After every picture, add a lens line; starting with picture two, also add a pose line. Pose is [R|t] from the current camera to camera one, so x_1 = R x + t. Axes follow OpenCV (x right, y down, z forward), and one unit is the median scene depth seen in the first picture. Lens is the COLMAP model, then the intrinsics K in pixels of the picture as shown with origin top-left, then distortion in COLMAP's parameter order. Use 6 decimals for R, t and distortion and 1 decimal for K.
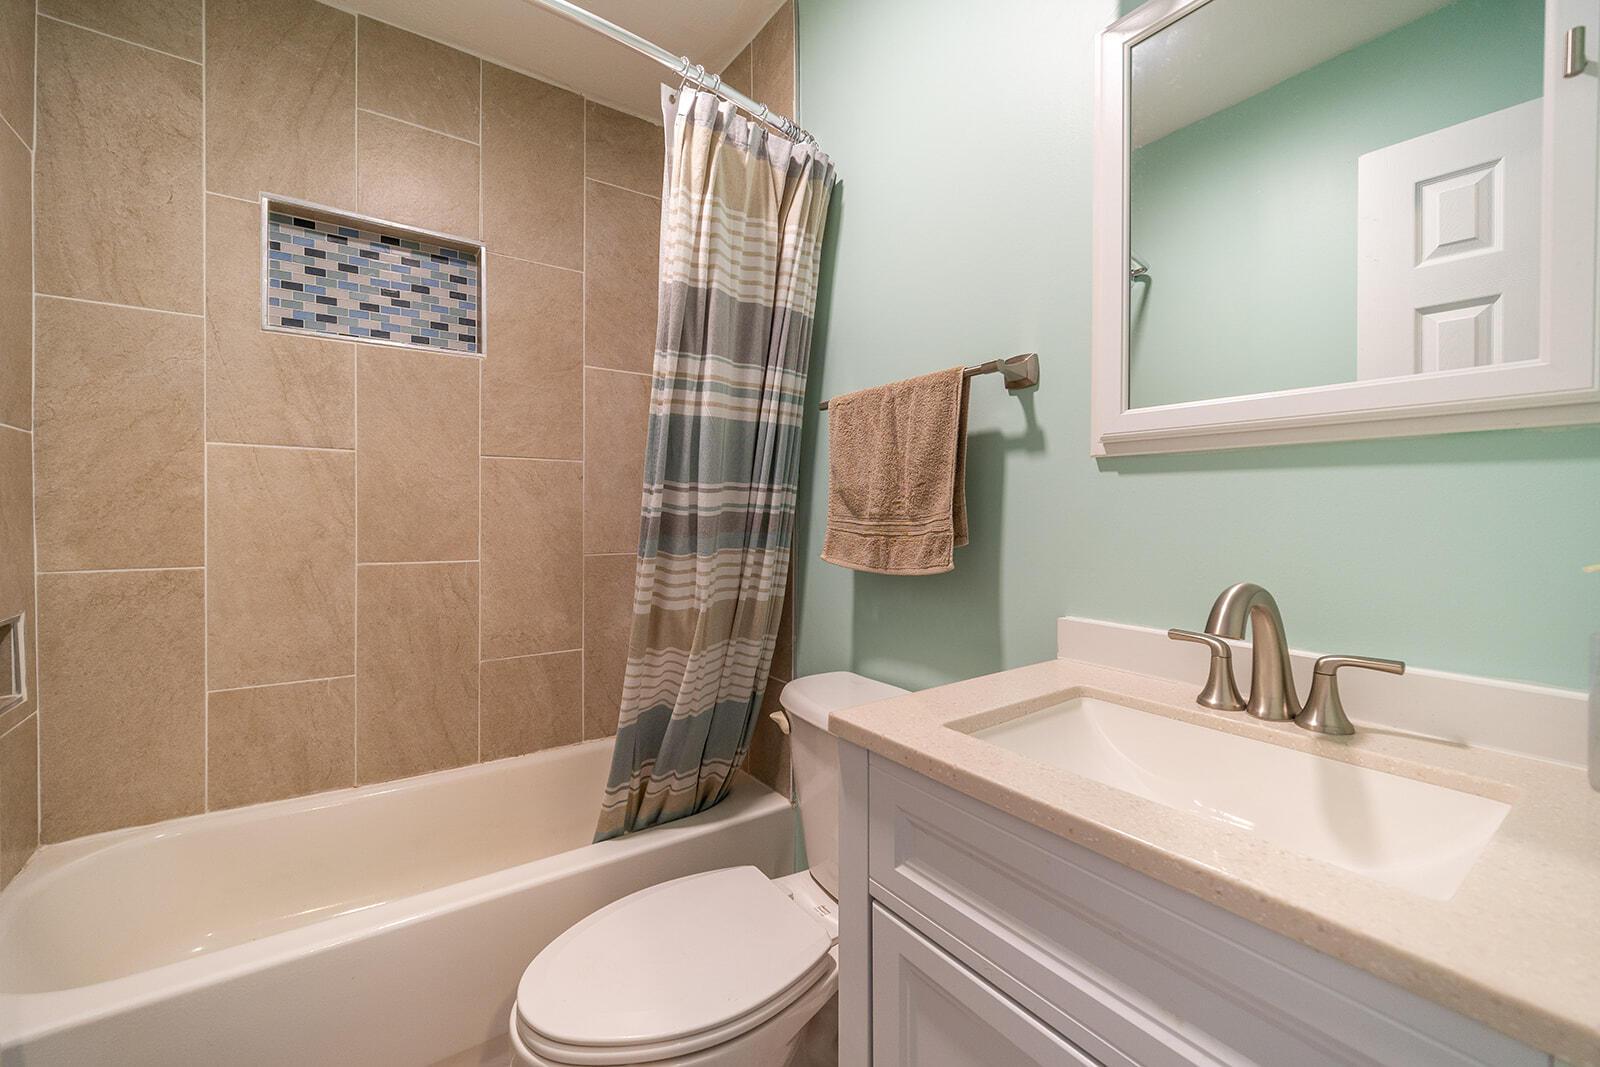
lens RADIAL K [[643.7, 0, 801.6], [0, 643.7, 516.8], [0, 0, 1]] dist [-0.000650, 0.000189]
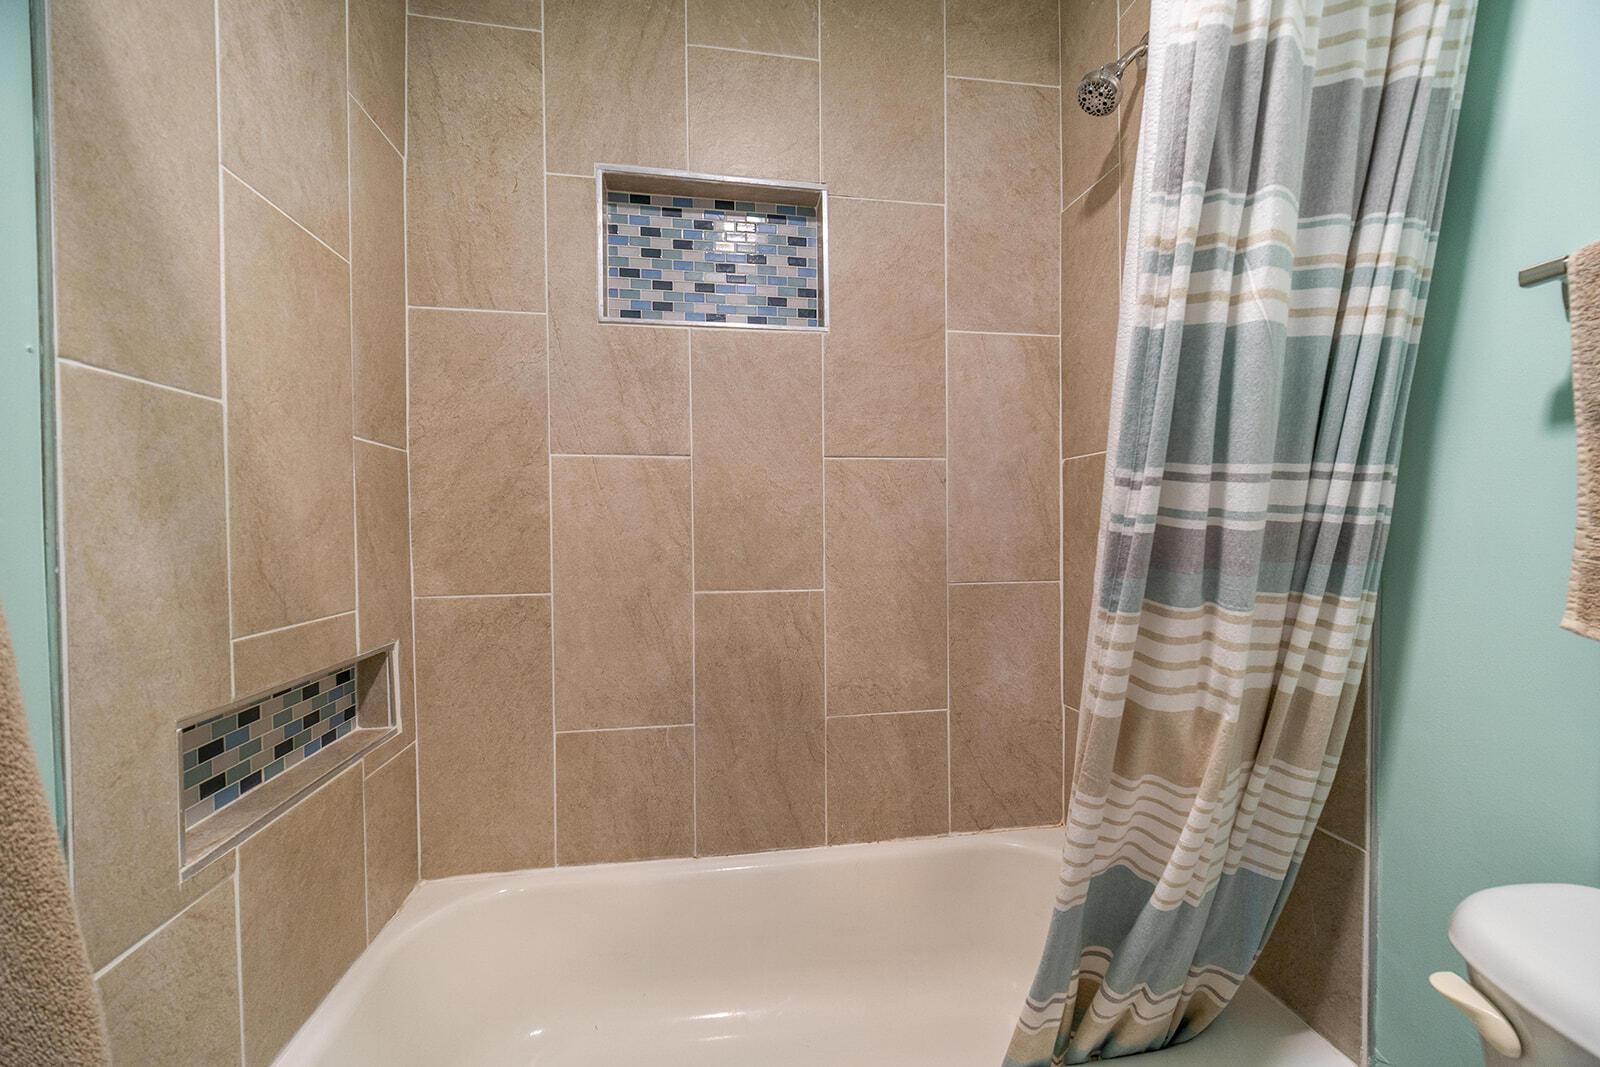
lens RADIAL K [[628.3, 0, 801.2], [0, 628.3, 535.4], [0, 0, 1]] dist [-0.000737, 0.000040]
pose [[0.883577, -0.007447, -0.468227, -0.206519], [0.010539, 0.999937, 0.003983, -0.002769], [0.468168, -0.008454, 0.883599, 0.385999]]
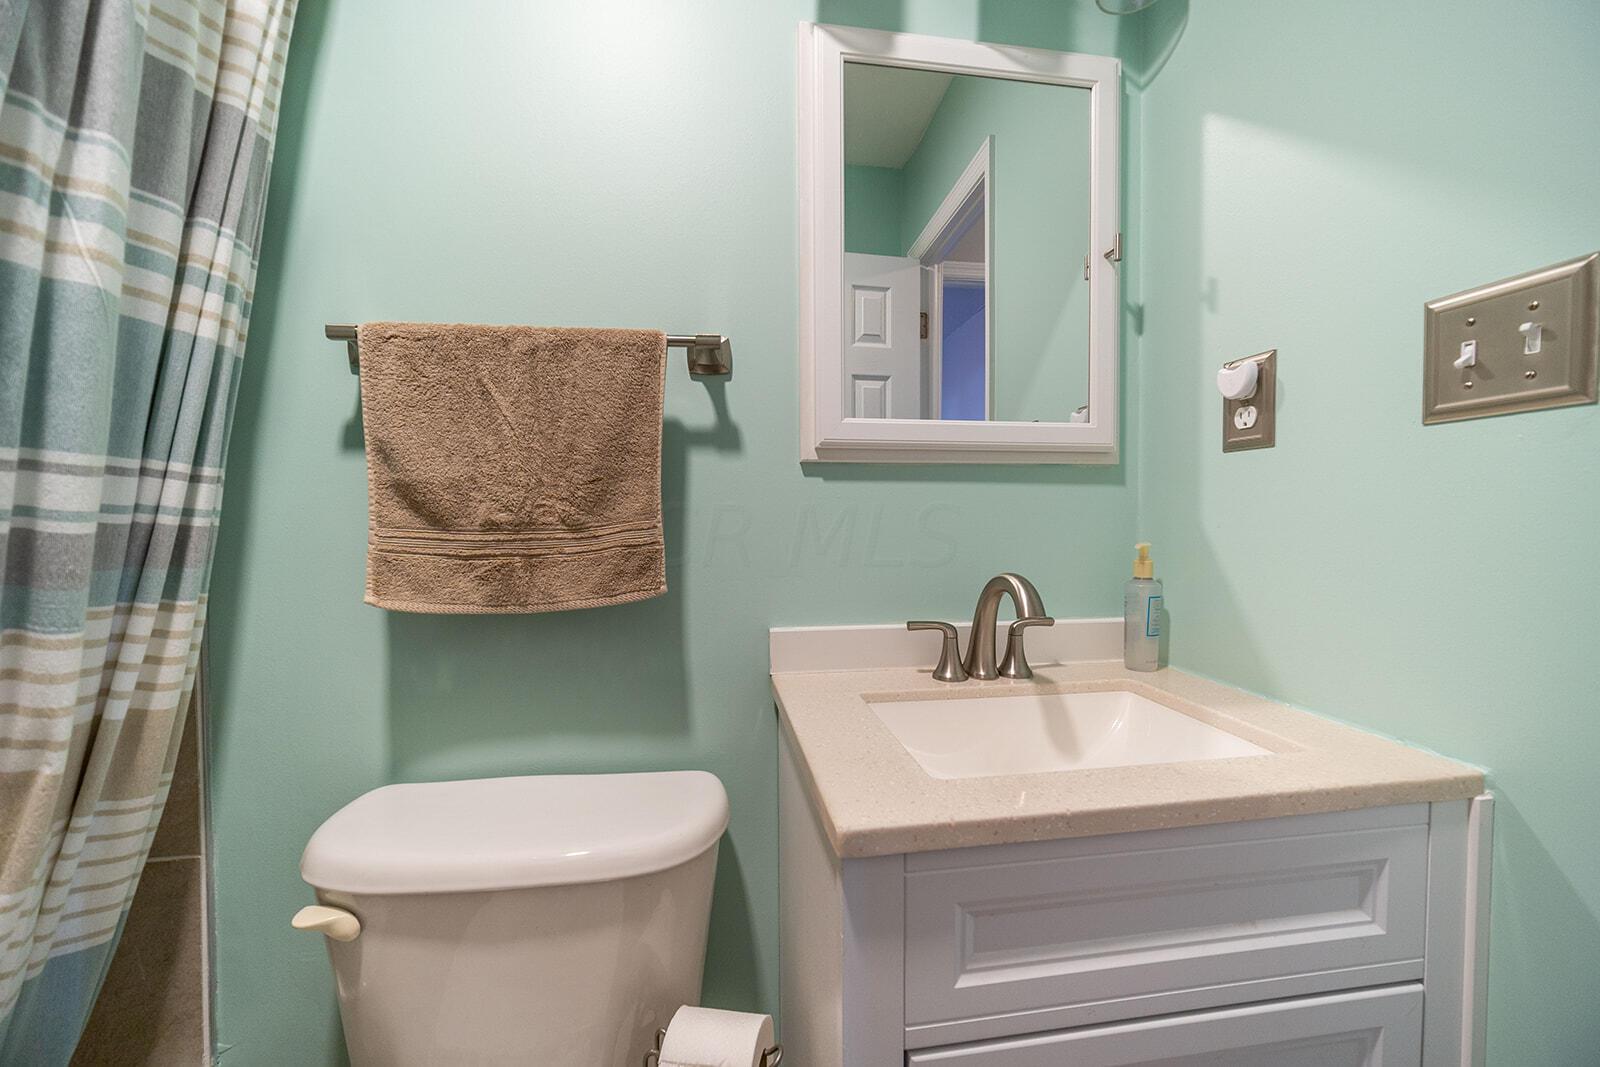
lens RADIAL K [[620.8, 0, 822.6], [0, 620.8, 535.3], [0, 0, 1]] dist [-0.002013, -0.000100]
pose [[0.450390, -0.029909, 0.892331, -0.260906], [0.014721, 0.999552, 0.026073, -0.003273], [-0.892710, 0.001394, 0.450629, 0.376116]]
